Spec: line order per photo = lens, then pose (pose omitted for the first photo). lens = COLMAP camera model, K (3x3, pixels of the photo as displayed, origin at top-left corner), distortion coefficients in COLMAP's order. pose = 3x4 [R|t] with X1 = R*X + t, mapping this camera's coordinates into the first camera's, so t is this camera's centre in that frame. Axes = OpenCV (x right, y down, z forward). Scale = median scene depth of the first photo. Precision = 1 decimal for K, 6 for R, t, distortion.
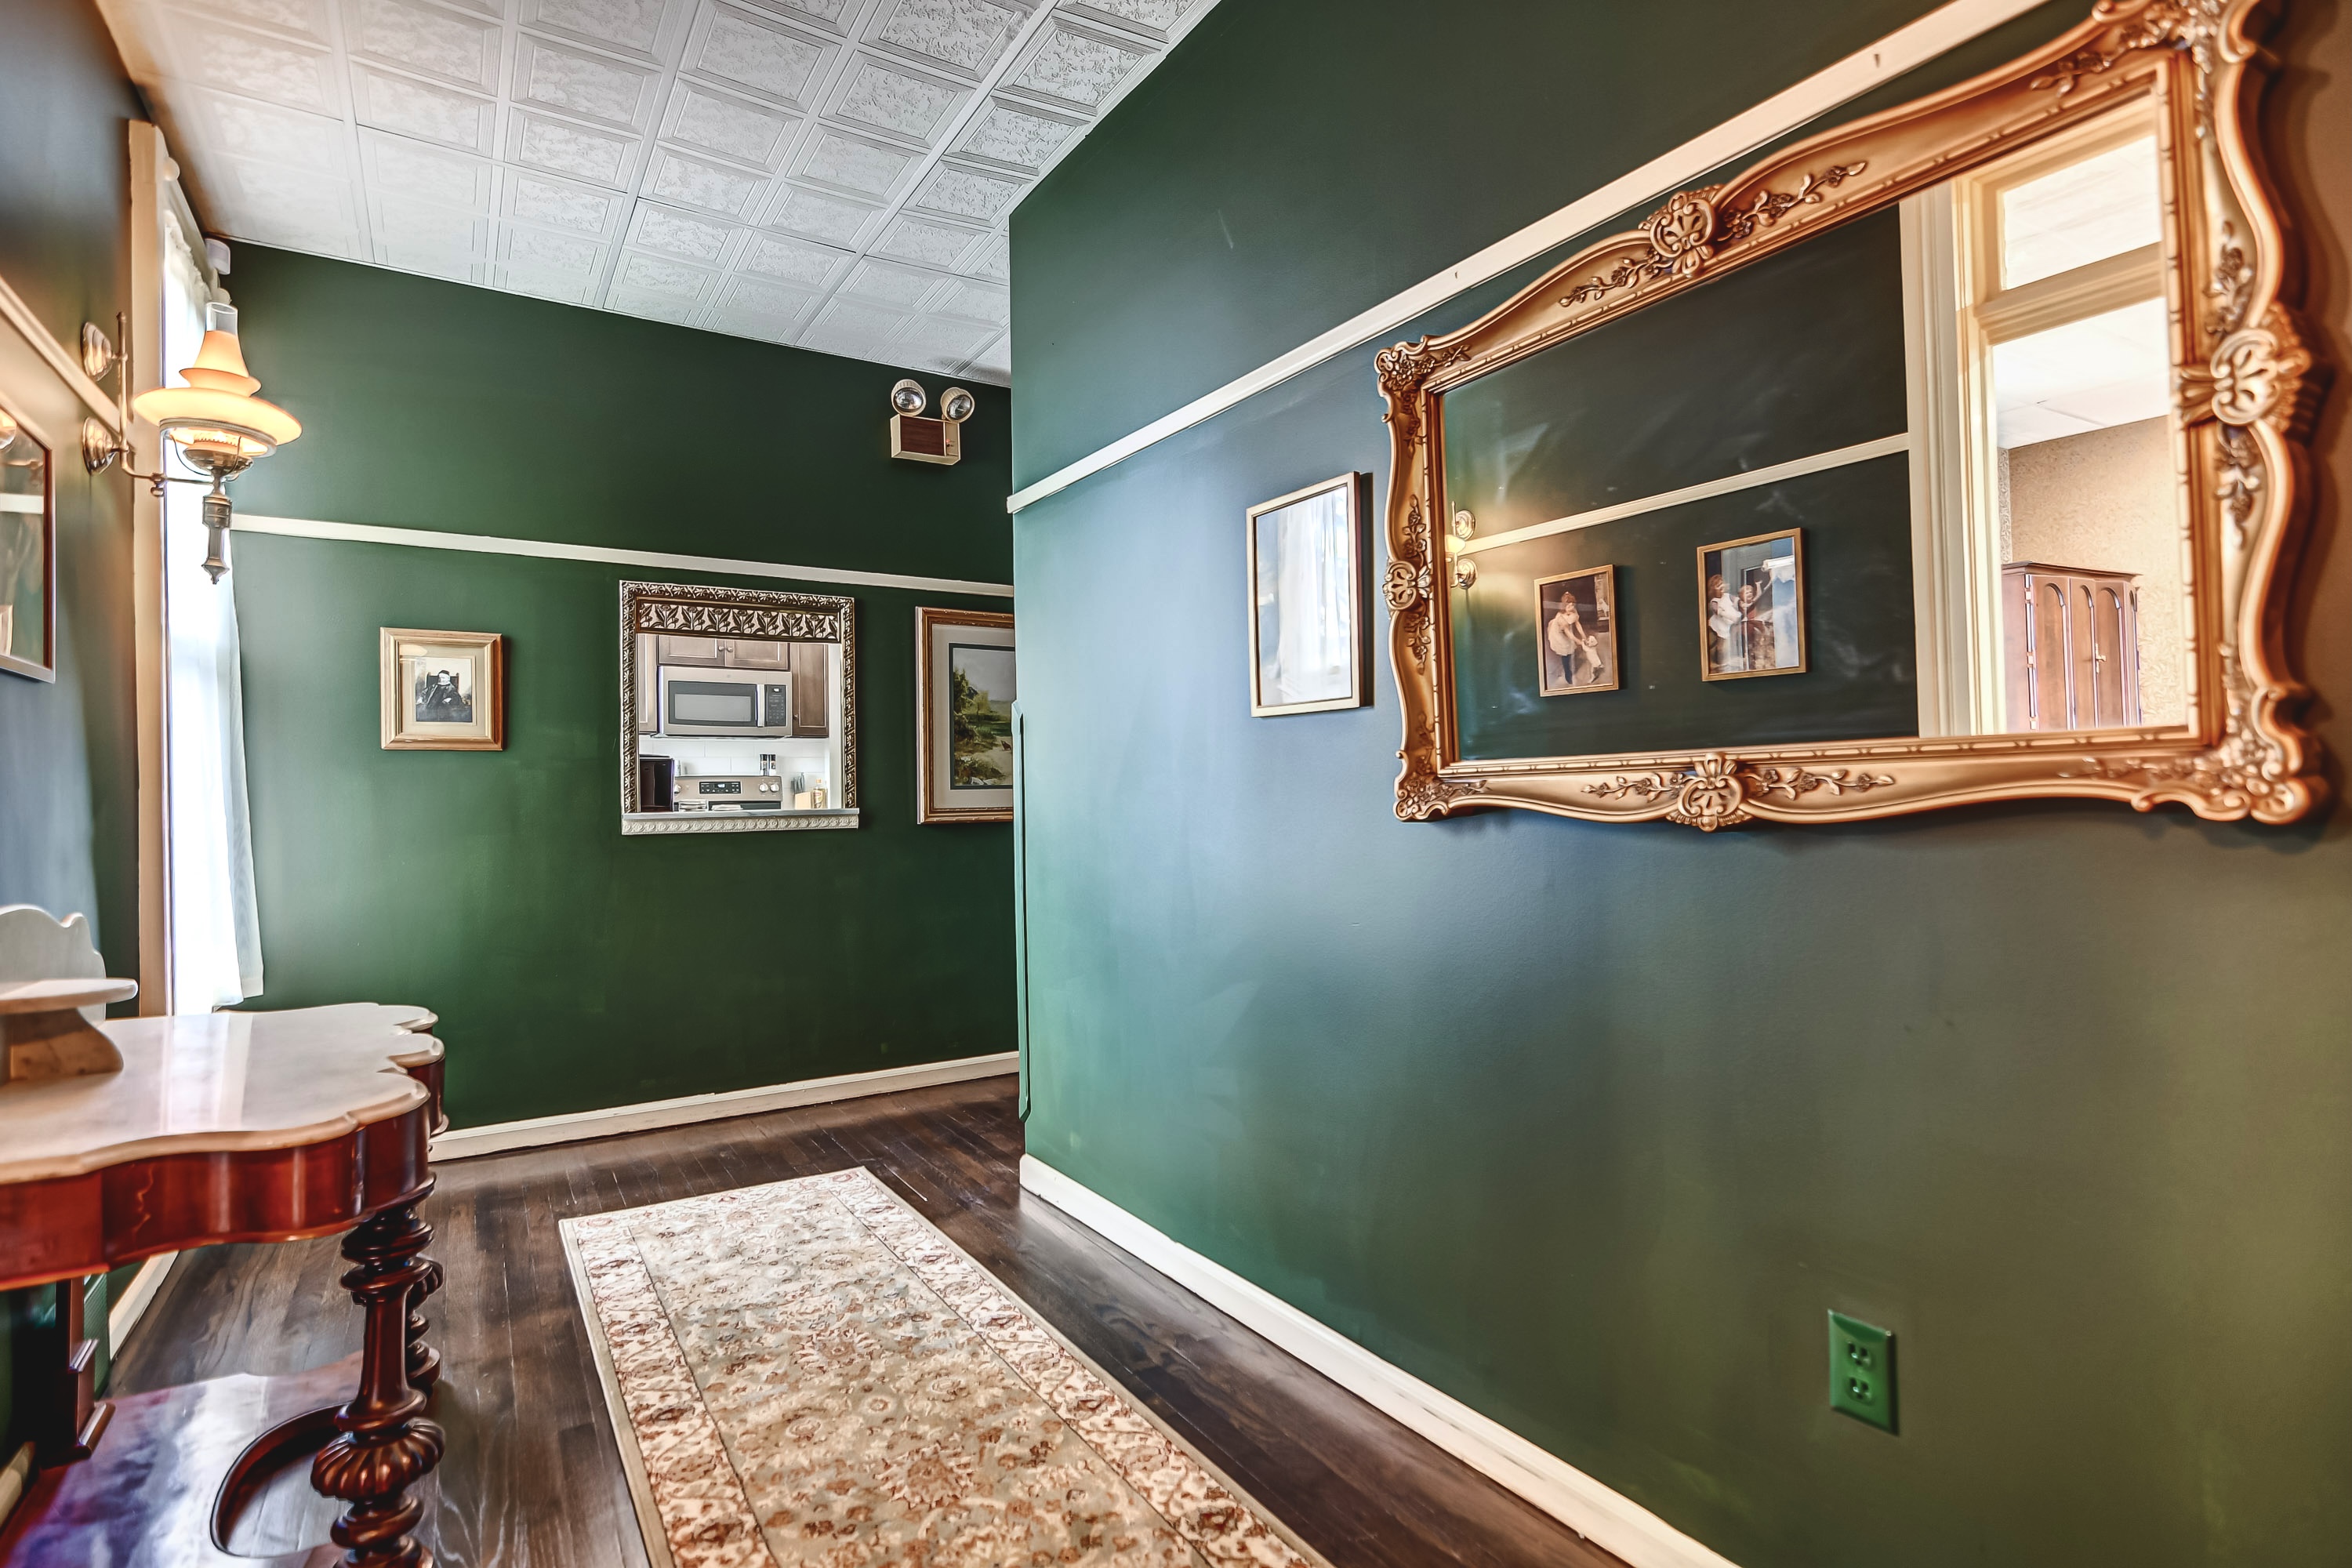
lens RADIAL K [[1130.3, 0, 1173.8], [0, 1130.3, 777.1], [0, 0, 1]] dist [-0.002325, -0.001014]
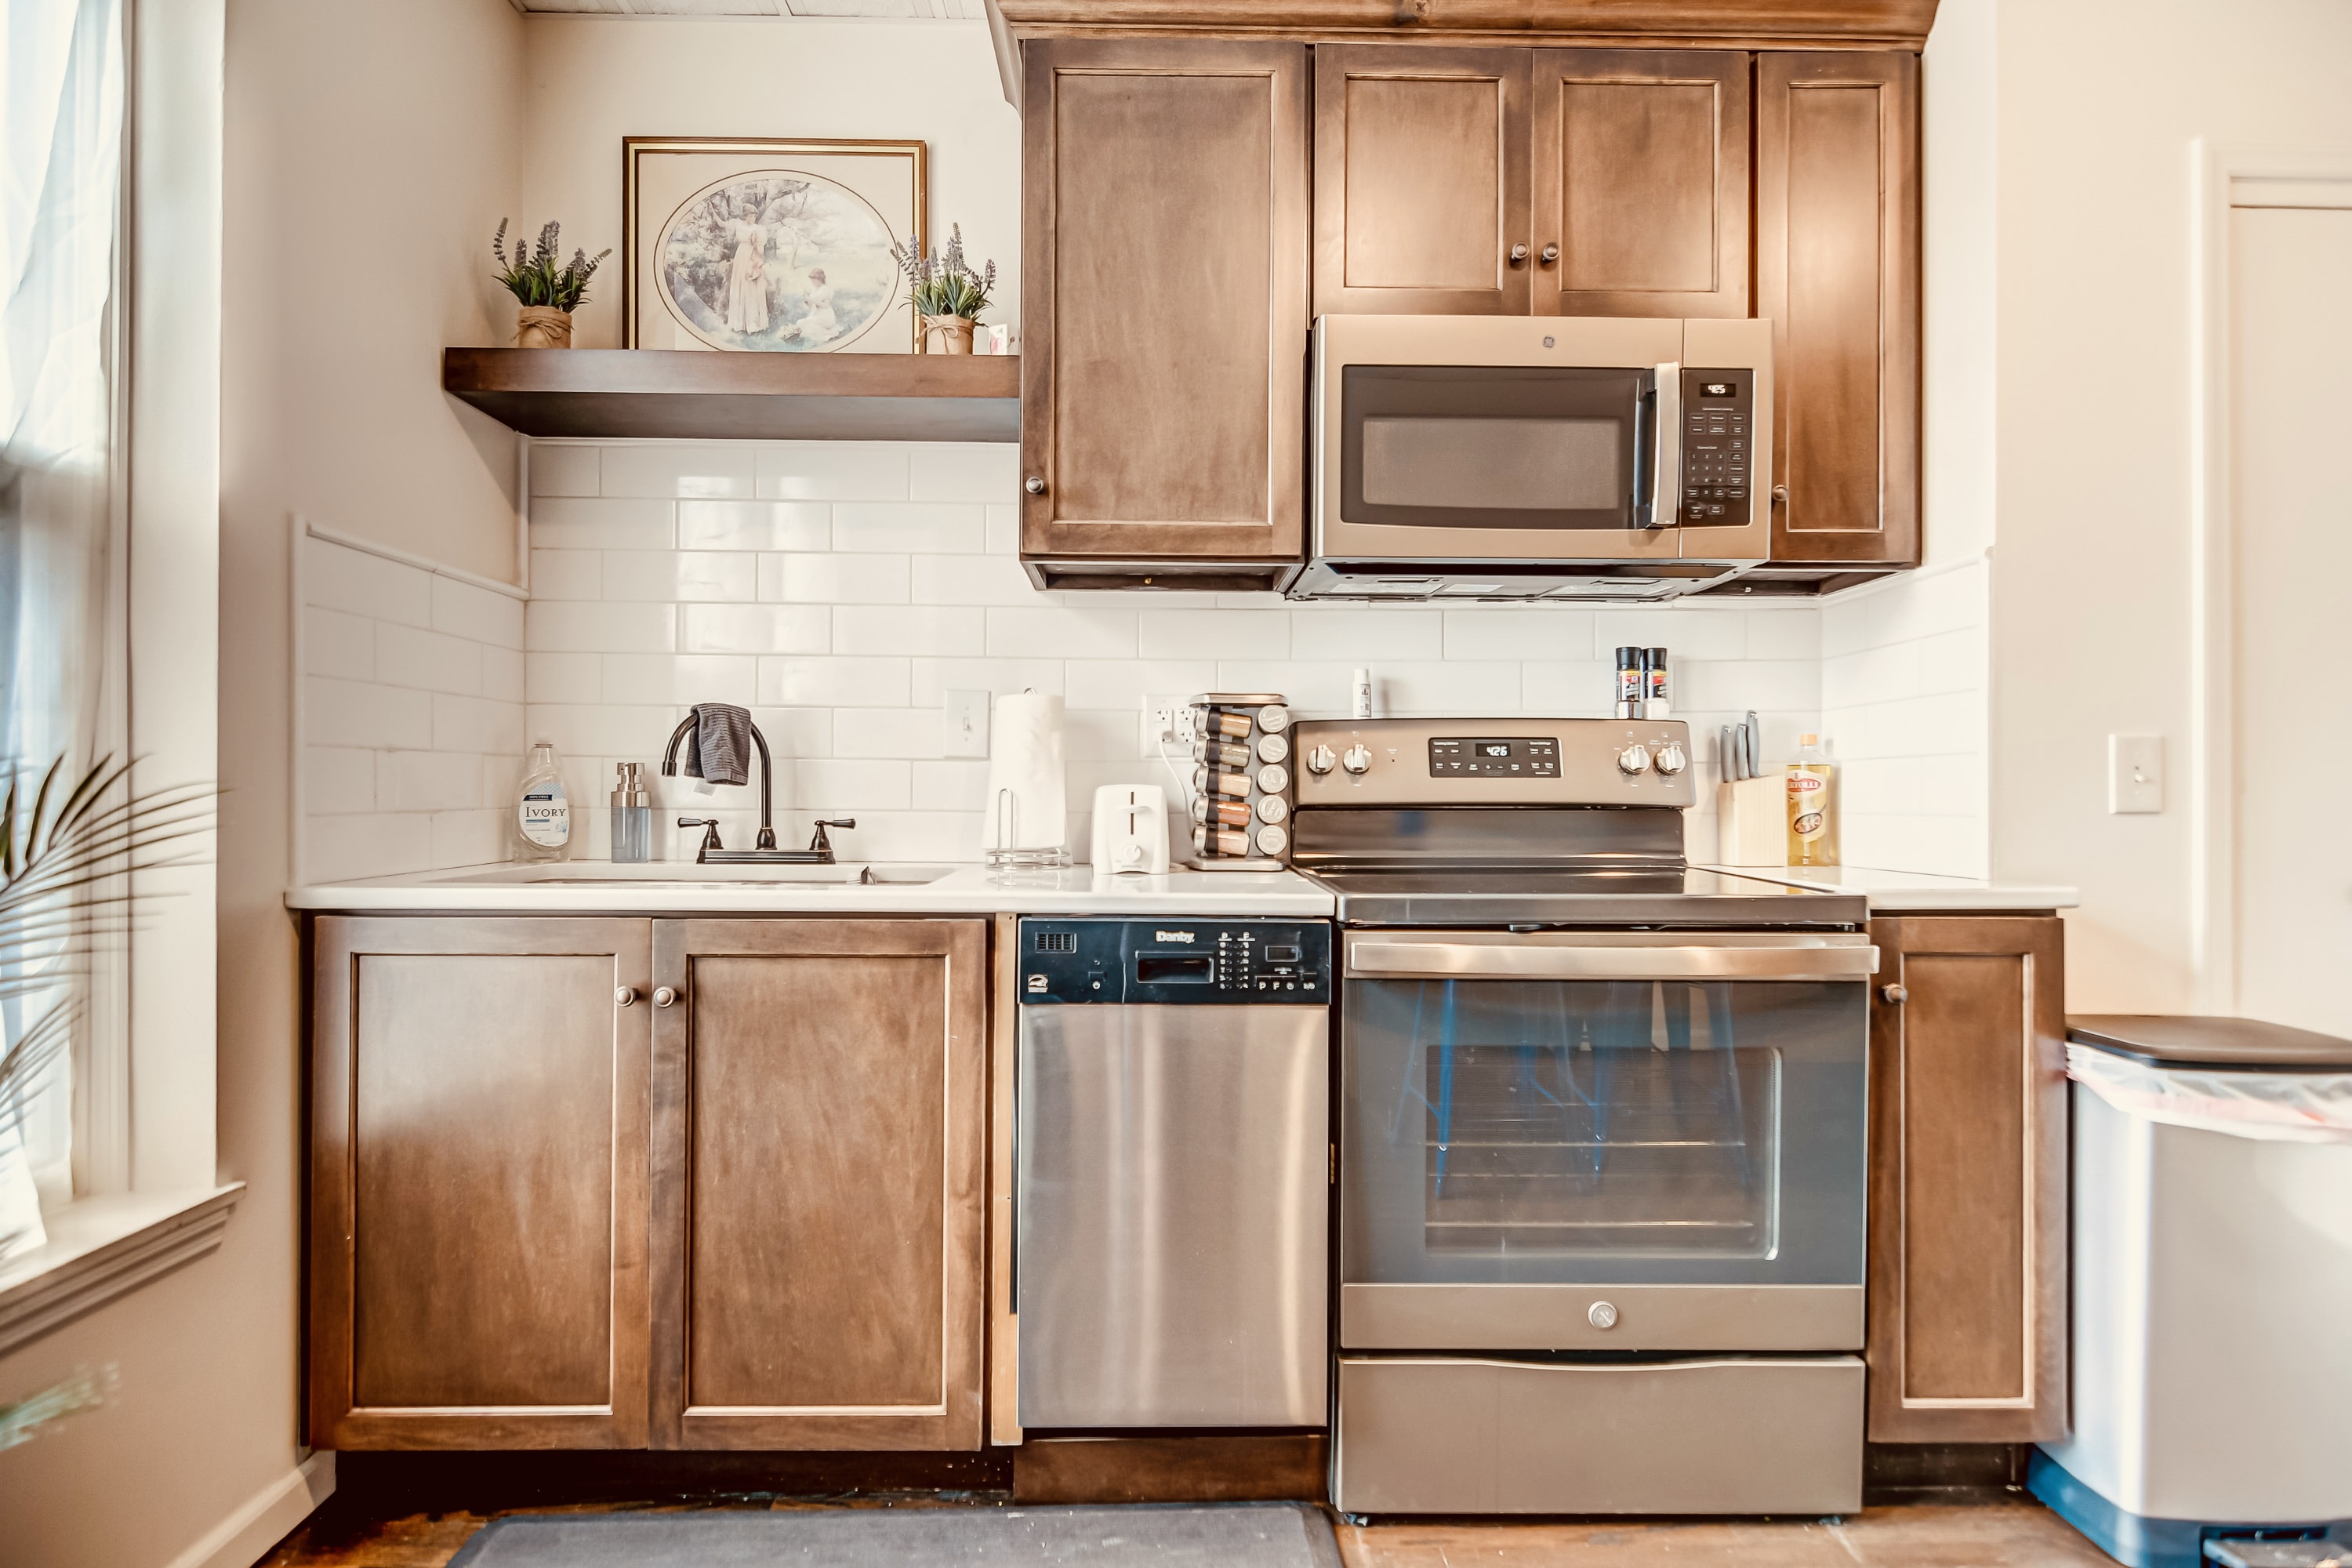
lens RADIAL K [[1155.8, 0, 1170.4], [0, 1155.8, 784.6], [0, 0, 1]] dist [0.001628, 0.000294]
pose [[0.850995, 0.015219, -0.524954, -0.309553], [-0.009547, 0.999863, 0.013511, 0.013236], [0.525088, -0.006486, 0.851023, 0.685348]]
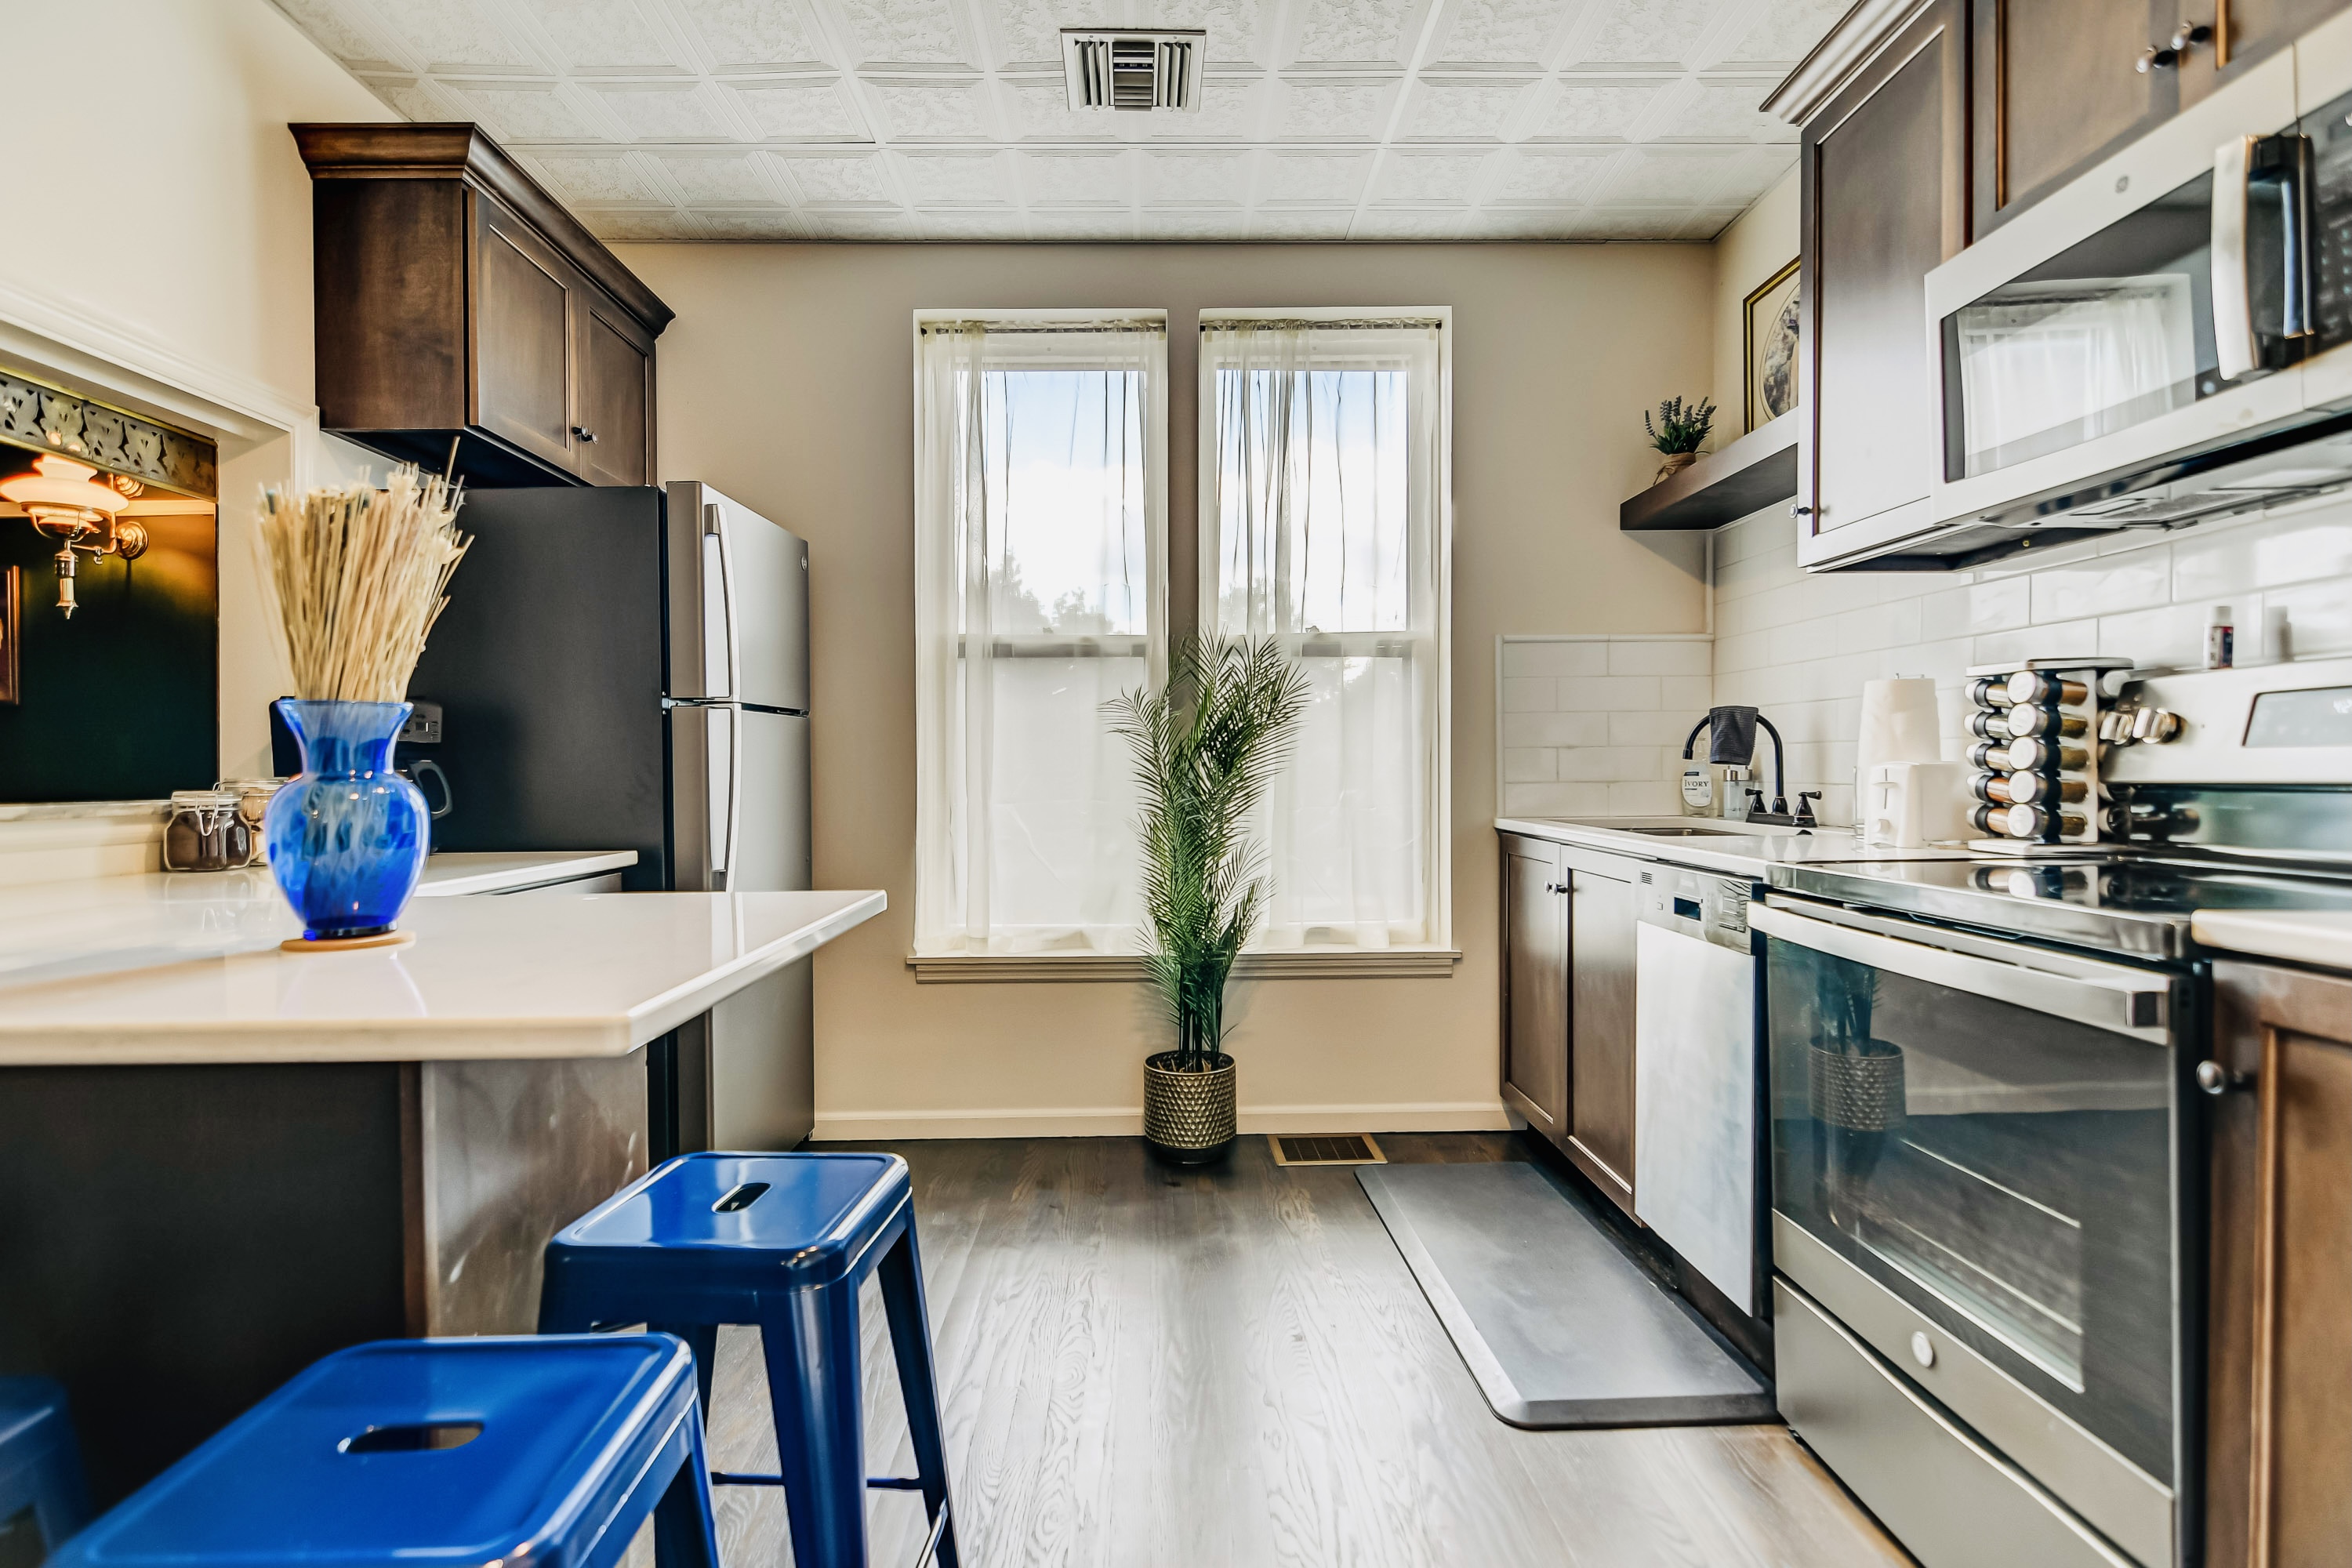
lens RADIAL K [[1130.1, 0, 1171.0], [0, 1130.1, 780.2], [0, 0, 1]] dist [-0.001284, 0.000090]
pose [[-0.513638, 0.026844, -0.857587, -0.114483], [0.026602, 0.999528, 0.015354, 0.012419], [0.857595, -0.014927, -0.514110, 0.915538]]
